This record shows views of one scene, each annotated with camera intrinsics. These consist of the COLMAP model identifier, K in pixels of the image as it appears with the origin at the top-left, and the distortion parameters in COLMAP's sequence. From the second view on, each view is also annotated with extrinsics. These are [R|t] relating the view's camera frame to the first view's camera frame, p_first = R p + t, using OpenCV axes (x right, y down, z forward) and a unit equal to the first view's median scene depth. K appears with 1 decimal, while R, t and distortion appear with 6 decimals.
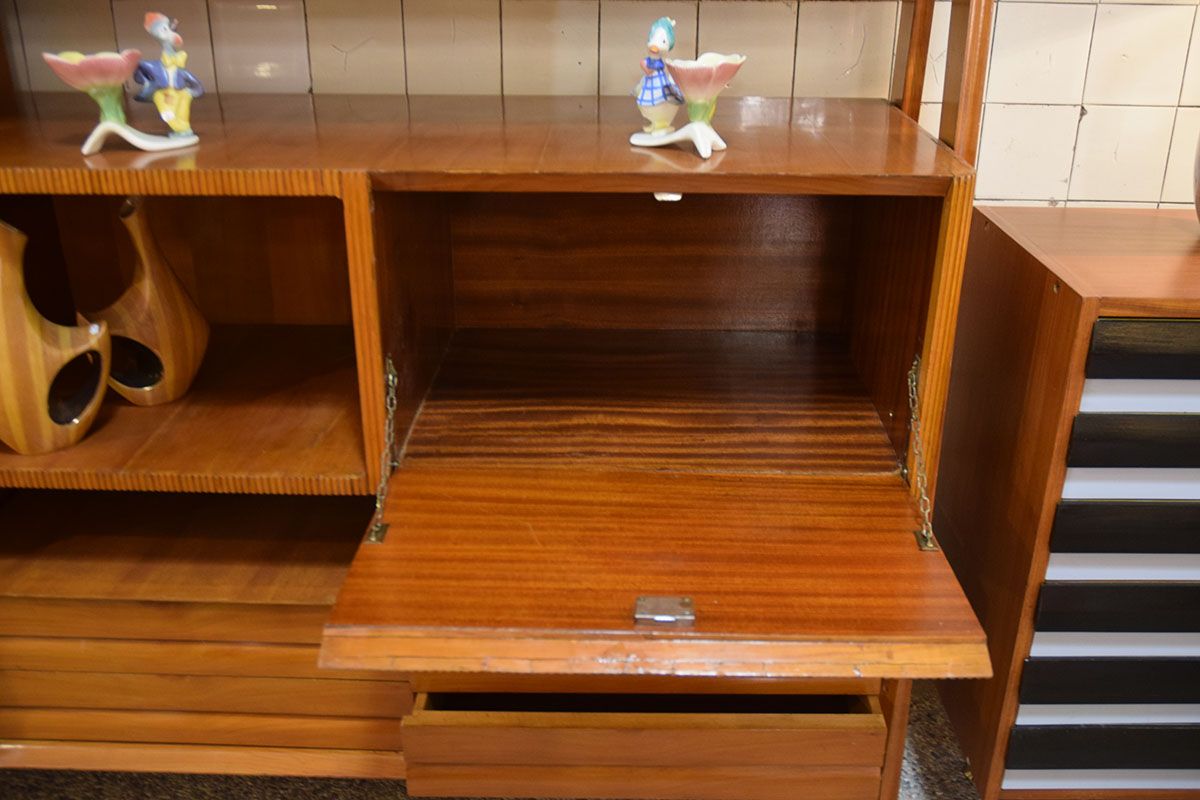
lens RADIAL K [[1081.2, 0, 617.1], [0, 1081.2, 390.3], [0, 0, 1]] dist [-0.051696, 0.022975]
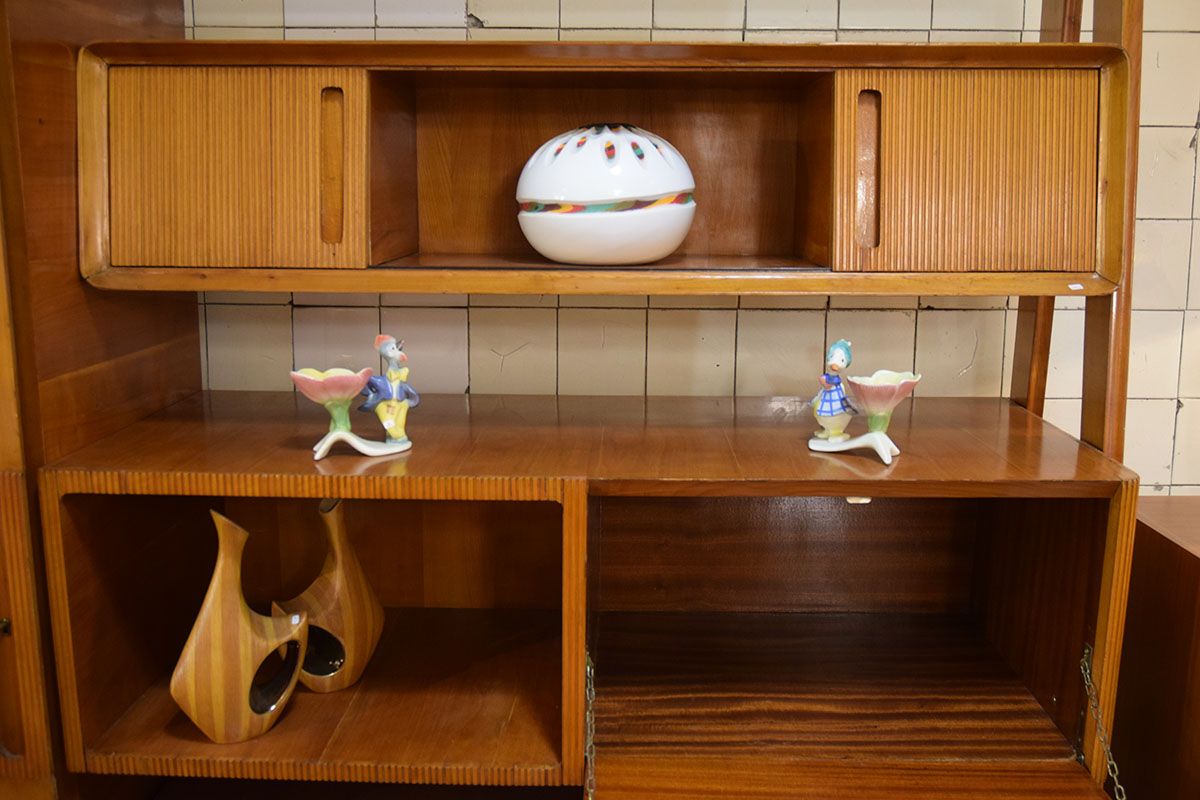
lens RADIAL K [[1081.2, 0, 617.1], [0, 1081.2, 390.3], [0, 0, 1]] dist [-0.051696, 0.022975]
pose [[0.999986, -0.003847, -0.003641, -0.170771], [0.002887, 0.972132, -0.234417, -0.028390], [0.004441, 0.234403, 0.972129, -0.079335]]
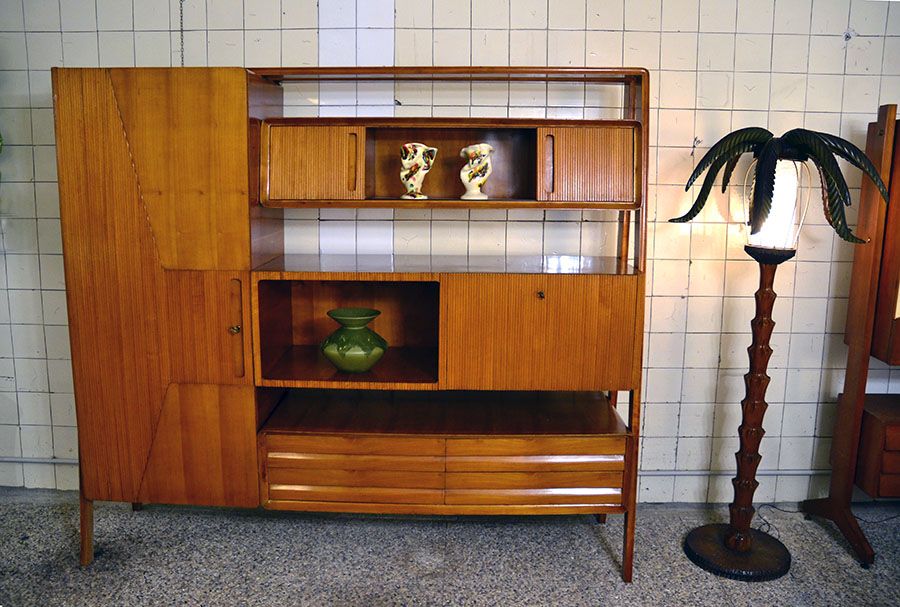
lens RADIAL K [[725.1, 0, 450.0], [0, 725.1, 303.5], [0, 0, 1]] dist [-0.147549, 0.002965]
pose [[0.999977, -0.004717, 0.004947, -0.206076], [0.005766, 0.970778, -0.239910, 0.326757], [-0.003671, 0.239933, 0.970783, -0.857248]]
